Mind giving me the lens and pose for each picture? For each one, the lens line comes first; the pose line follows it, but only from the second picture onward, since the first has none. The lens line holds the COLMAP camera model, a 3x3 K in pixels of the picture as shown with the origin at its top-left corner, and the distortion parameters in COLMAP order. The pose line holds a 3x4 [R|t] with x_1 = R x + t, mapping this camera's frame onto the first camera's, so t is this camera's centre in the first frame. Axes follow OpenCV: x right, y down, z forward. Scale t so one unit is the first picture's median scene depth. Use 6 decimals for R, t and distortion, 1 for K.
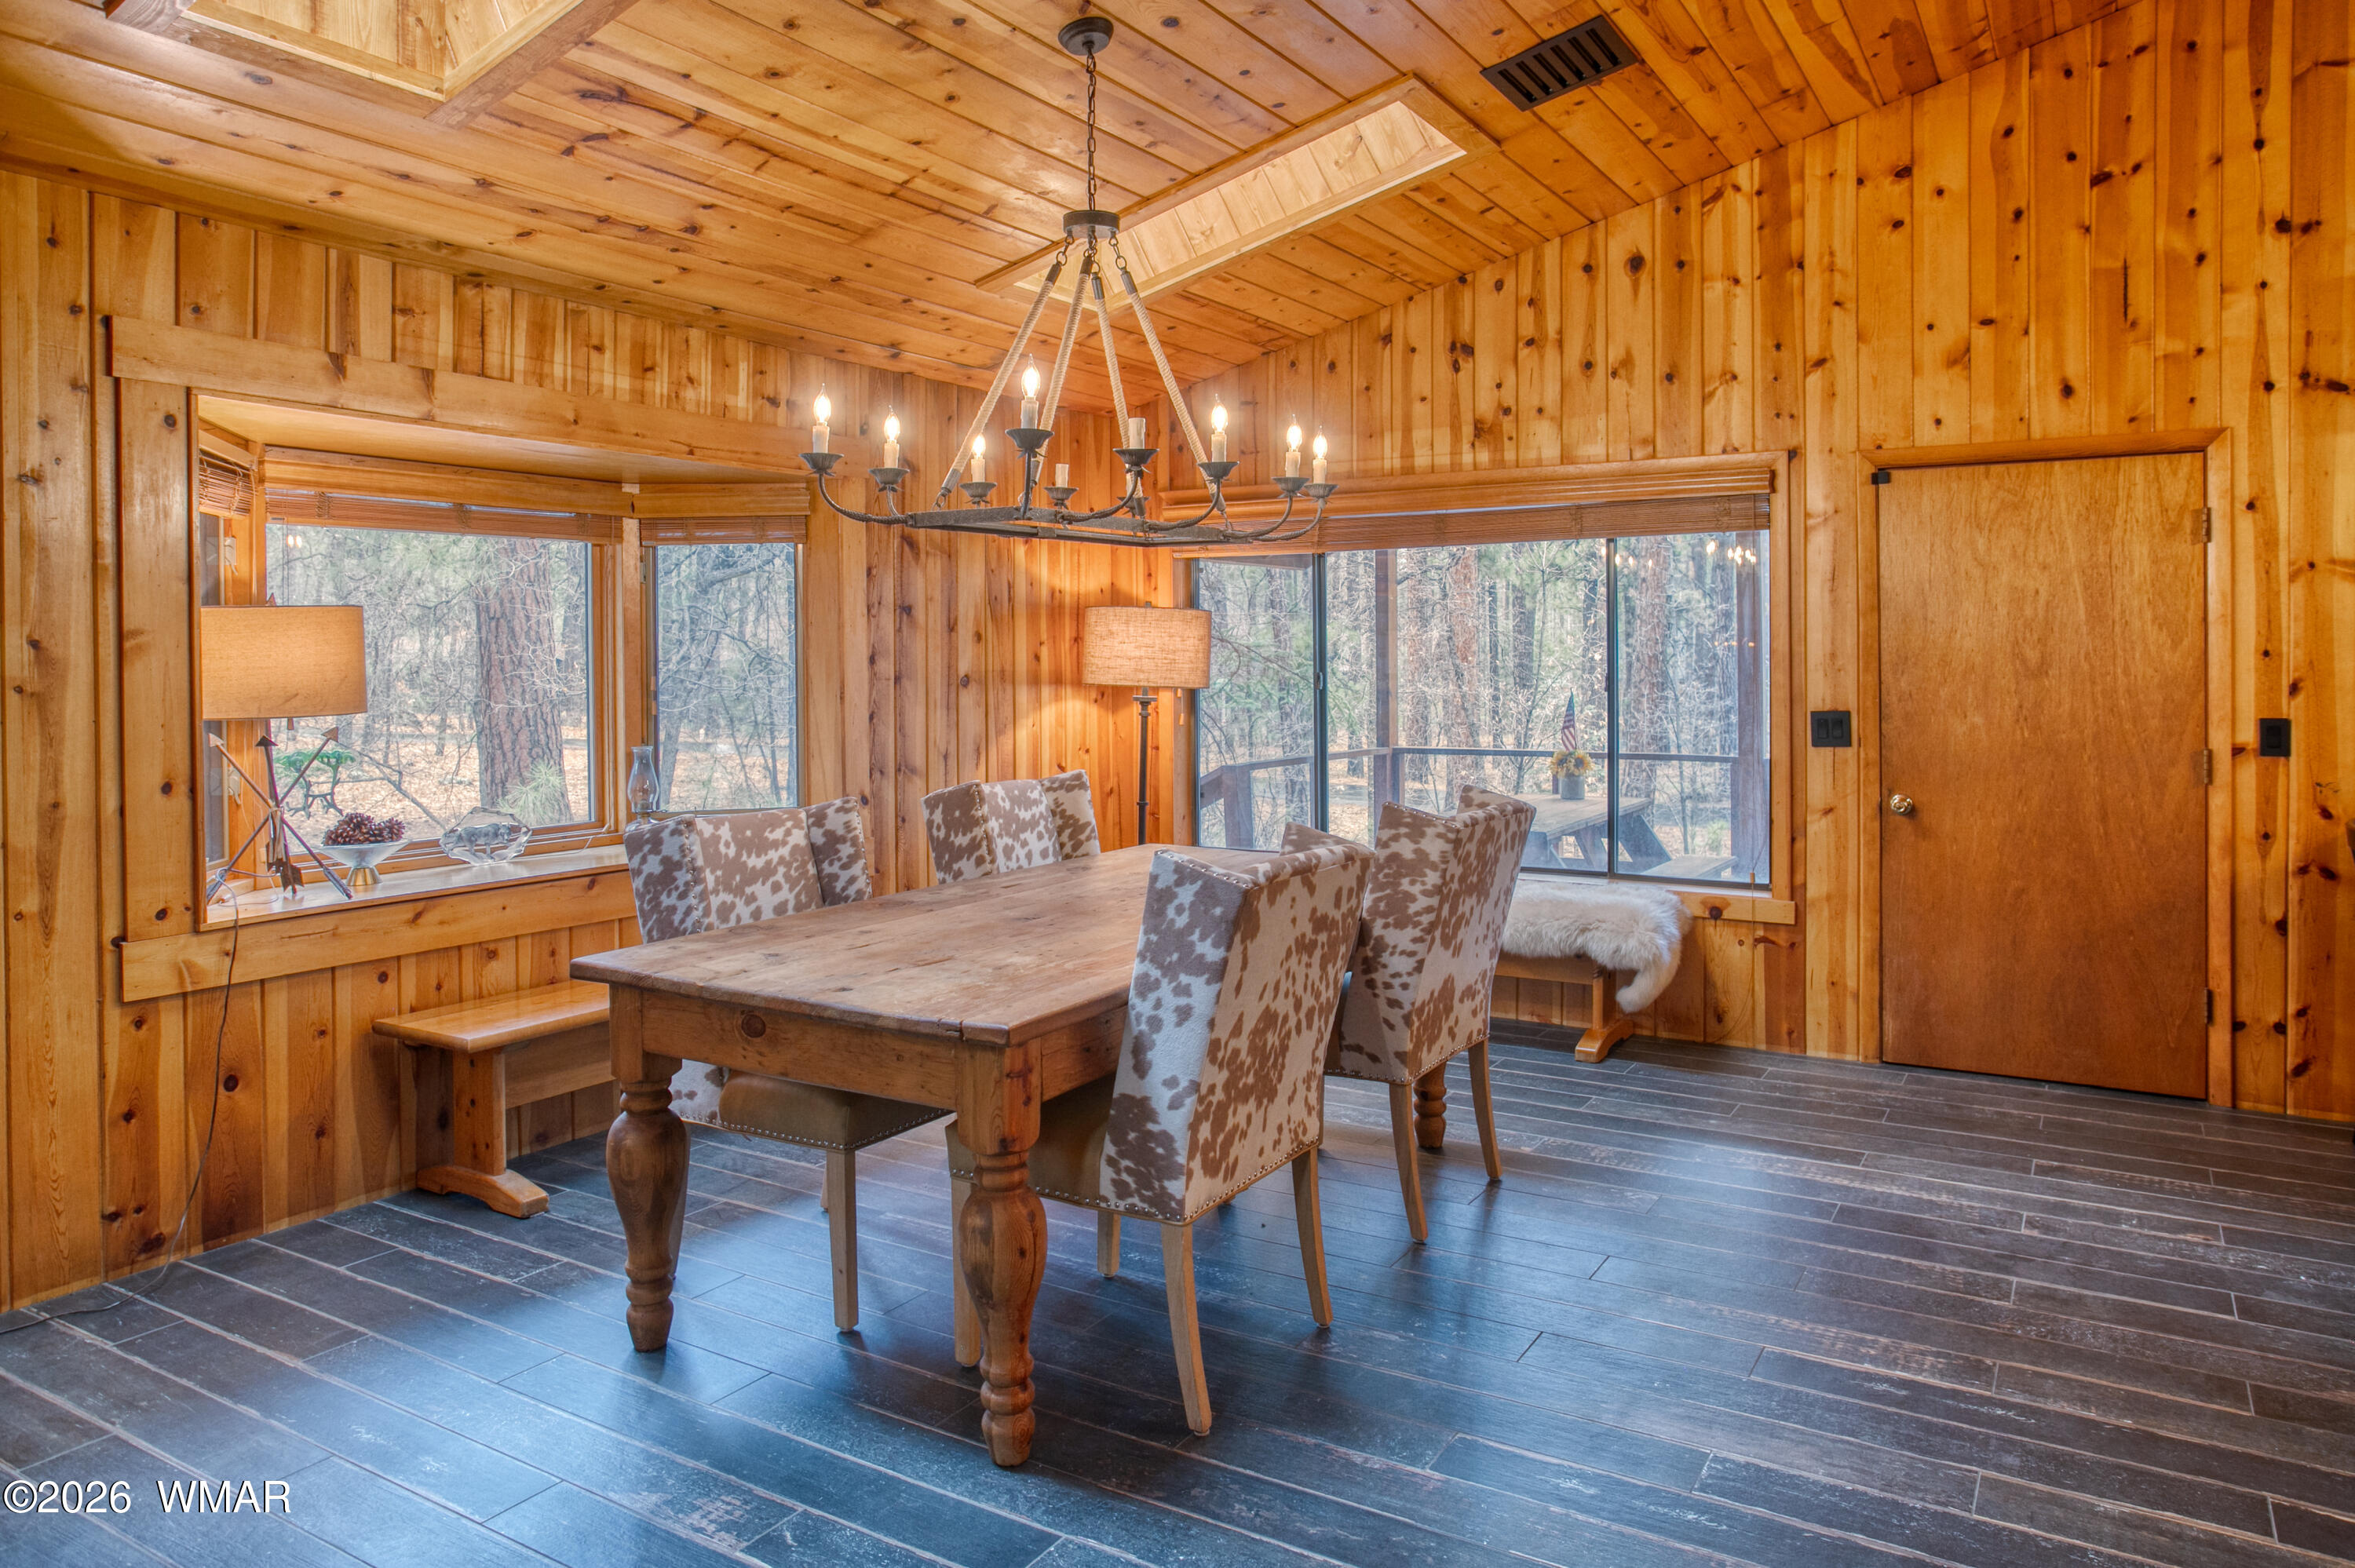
lens RADIAL K [[1494.7, 0, 1230.3], [0, 1494.7, 649.7], [0, 0, 1]] dist [0.005711, 0.003900]
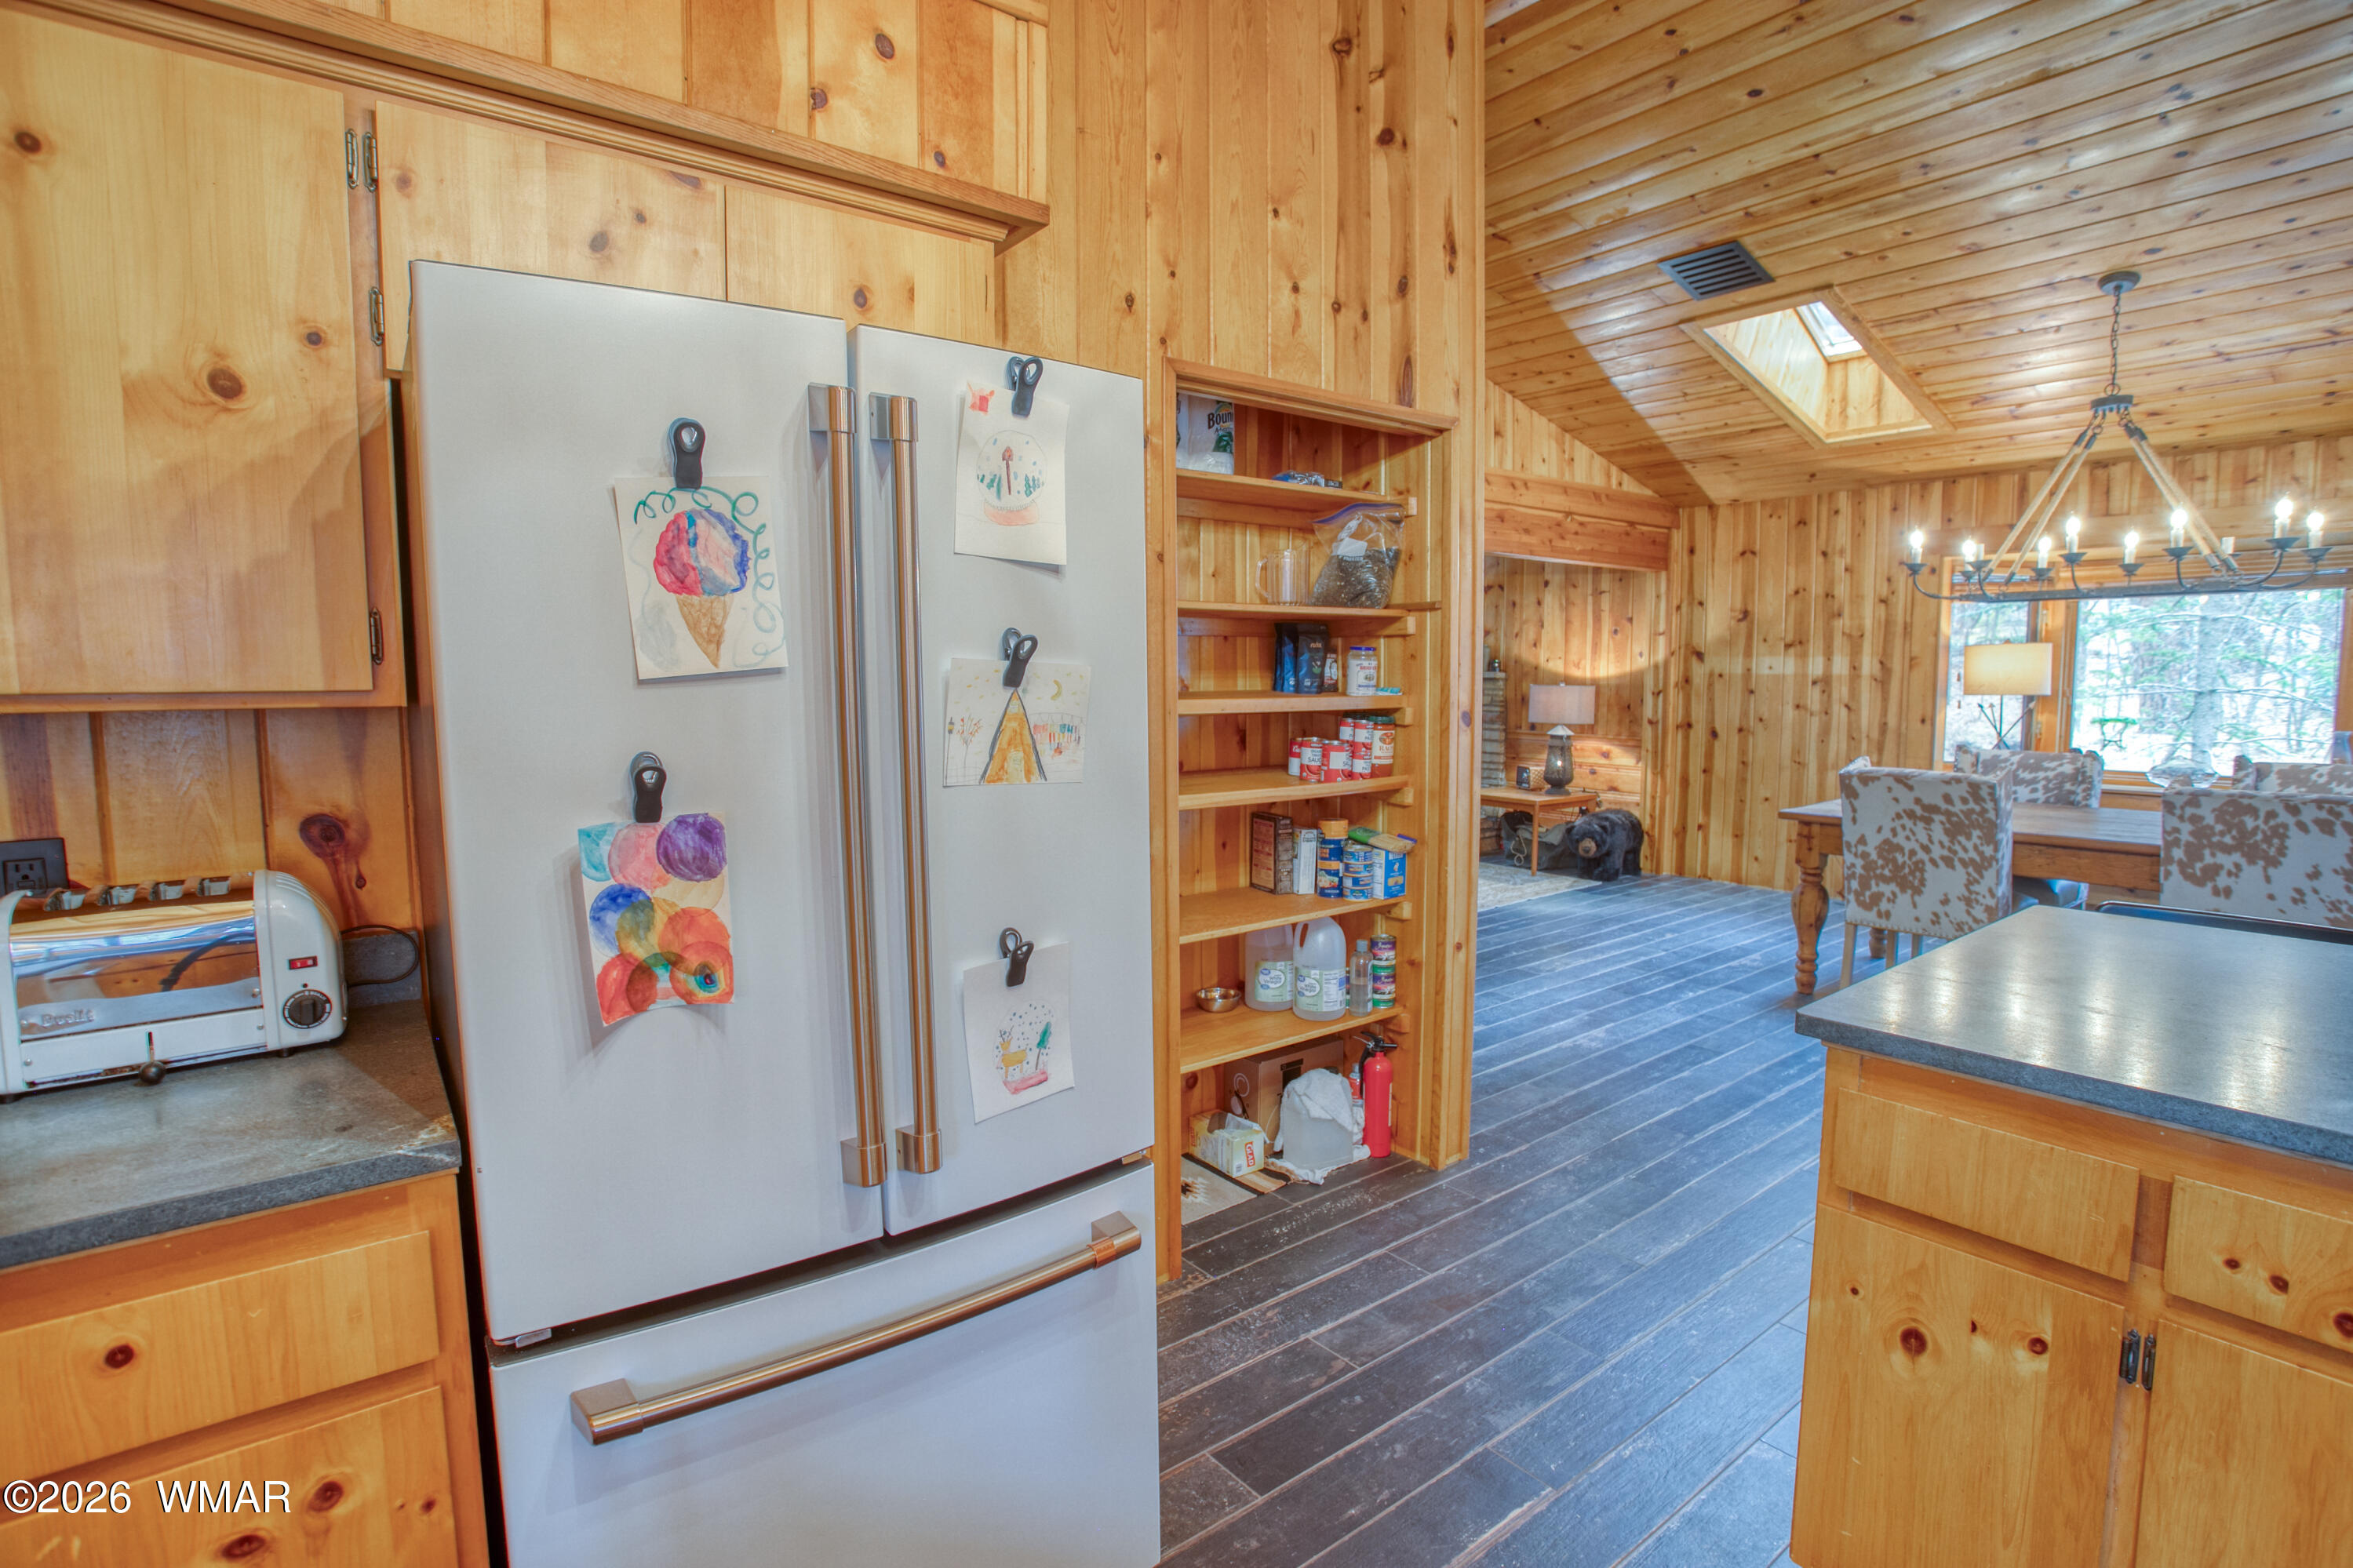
lens RADIAL K [[1141.3, 0, 1169.8], [0, 1141.3, 775.7], [0, 0, 1]] dist [-0.019529, 0.000798]
pose [[-0.320003, 0.101355, -0.941980, 1.112269], [0.013791, 0.994654, 0.102337, -0.018532], [0.947316, 0.019757, -0.319690, 0.321937]]
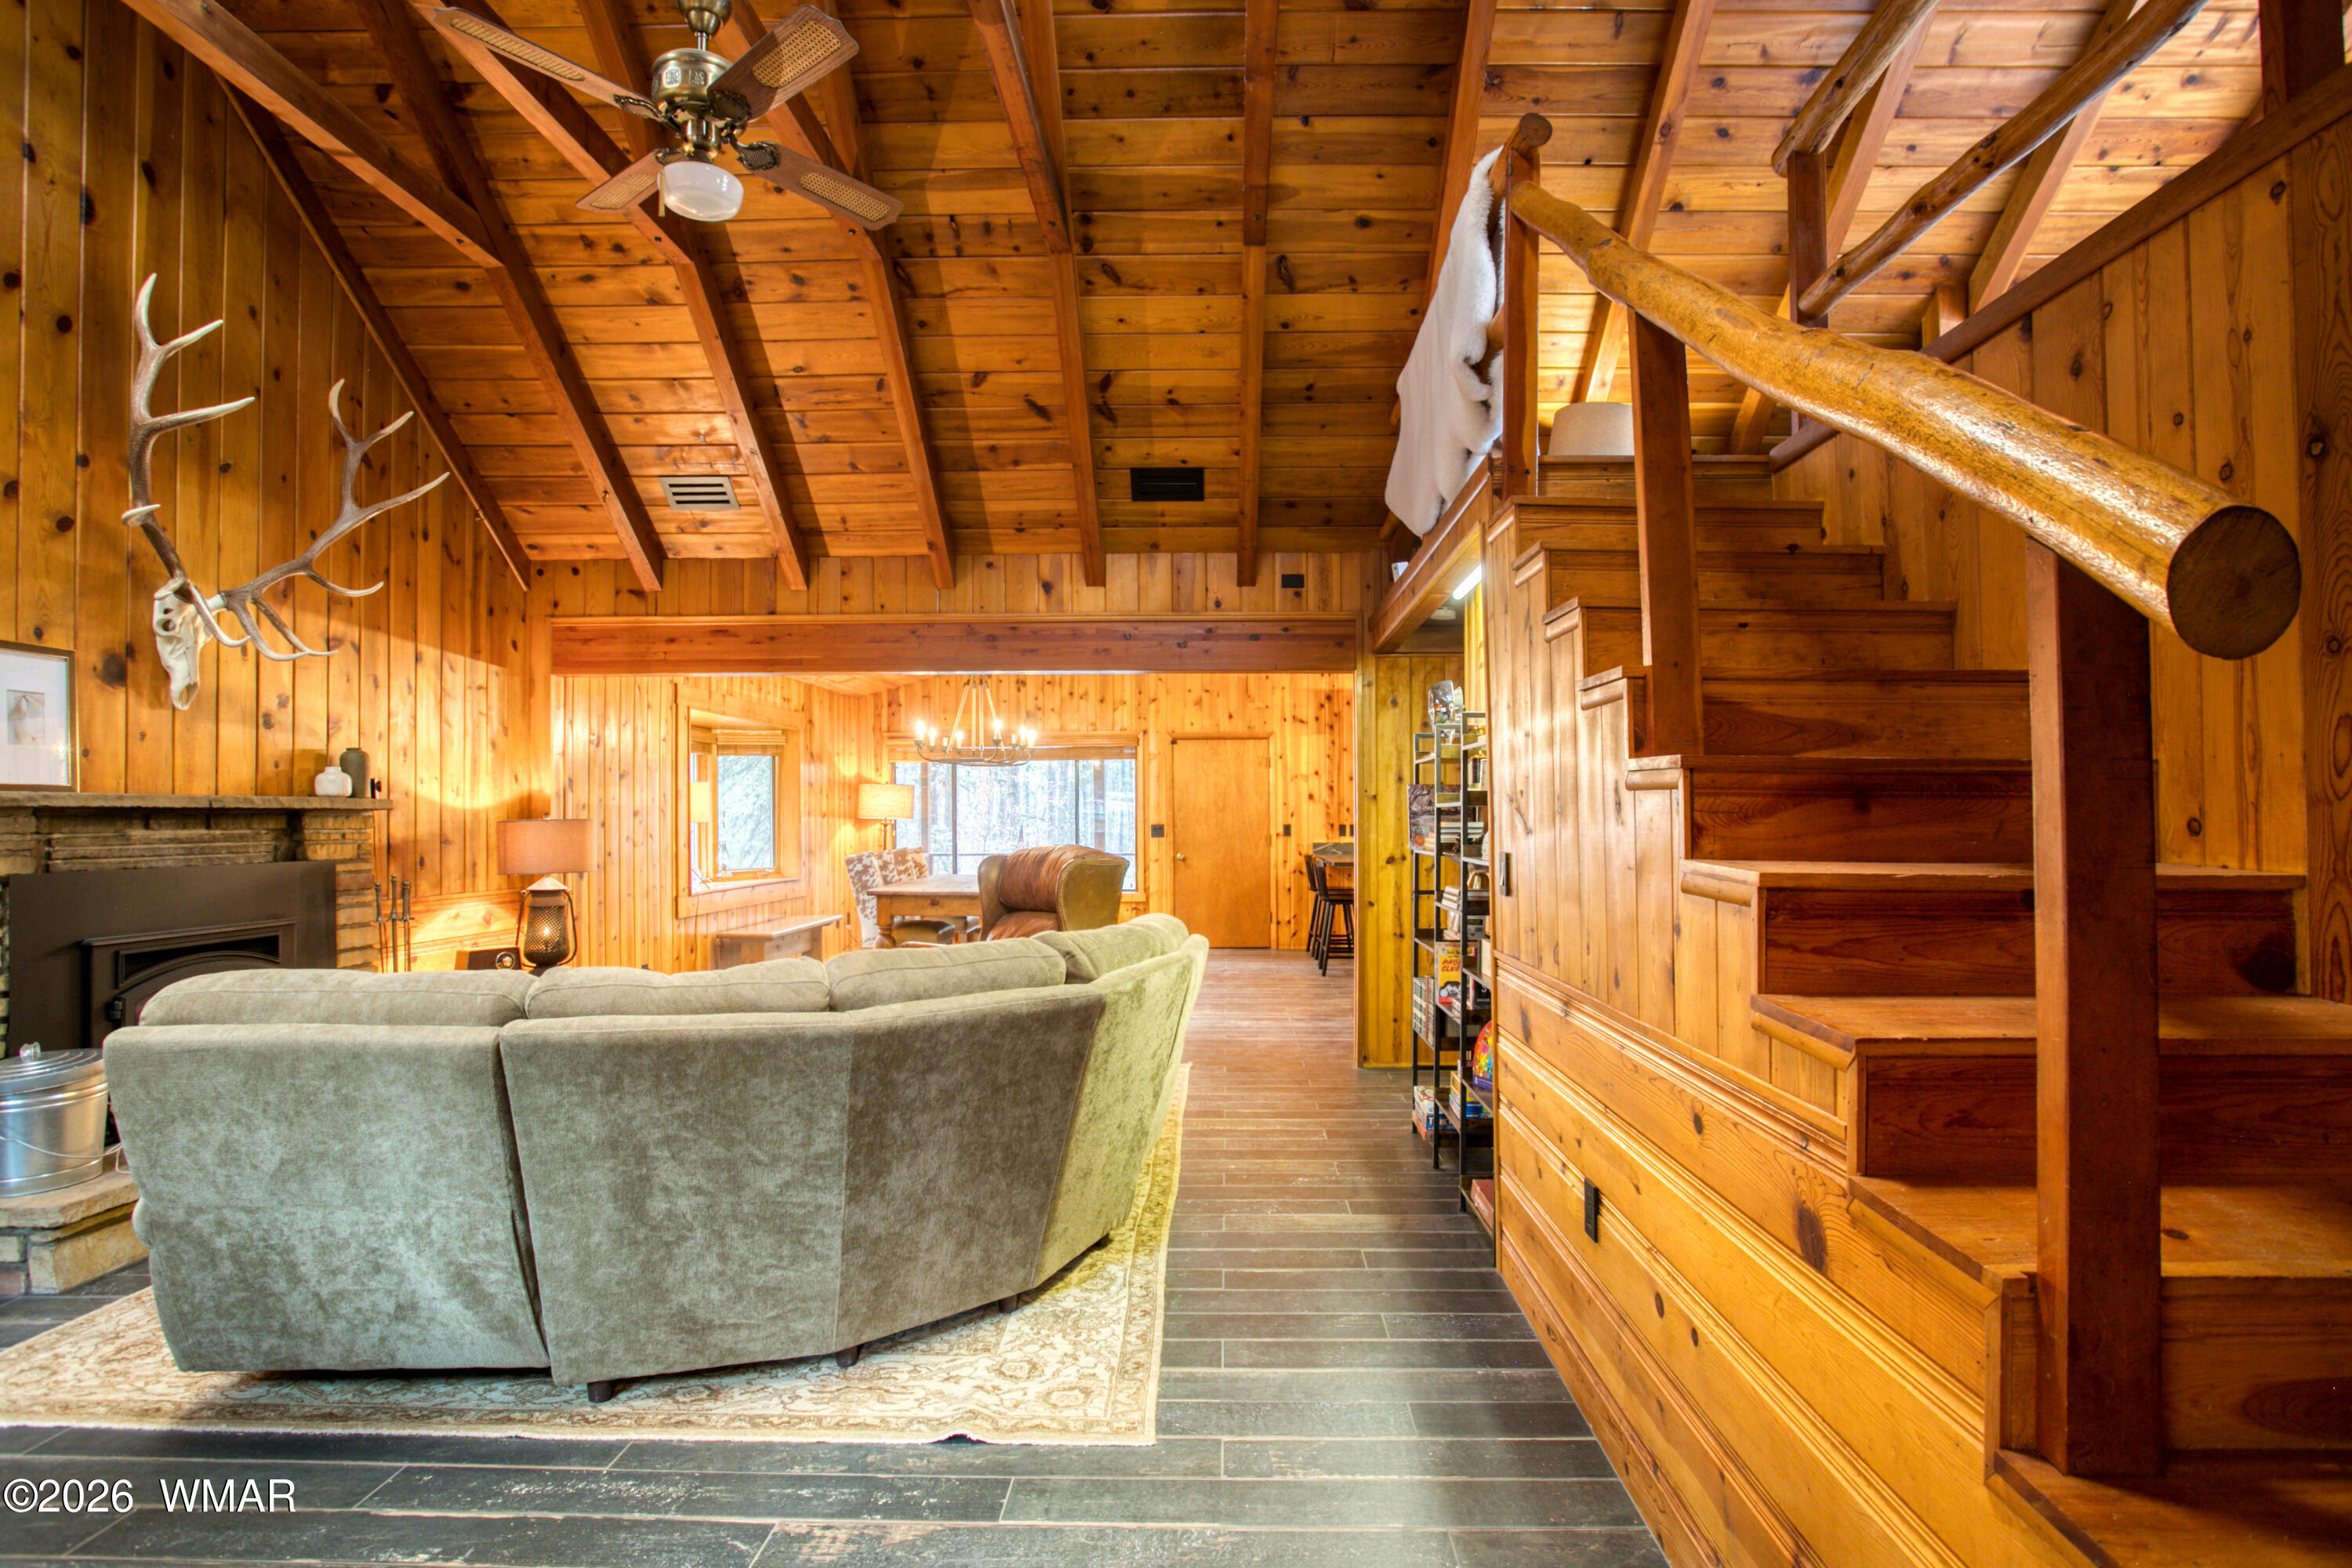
lens RADIAL K [[1248.0, 0, 1187.5], [0, 1248.0, 780.3], [0, 0, 1]] dist [-0.000046, 0.008687]
pose [[0.863564, 0.012848, 0.504076, -0.812328], [0.002325, 0.999563, -0.029460, 0.030295], [-0.504234, 0.026613, 0.863157, -1.165853]]
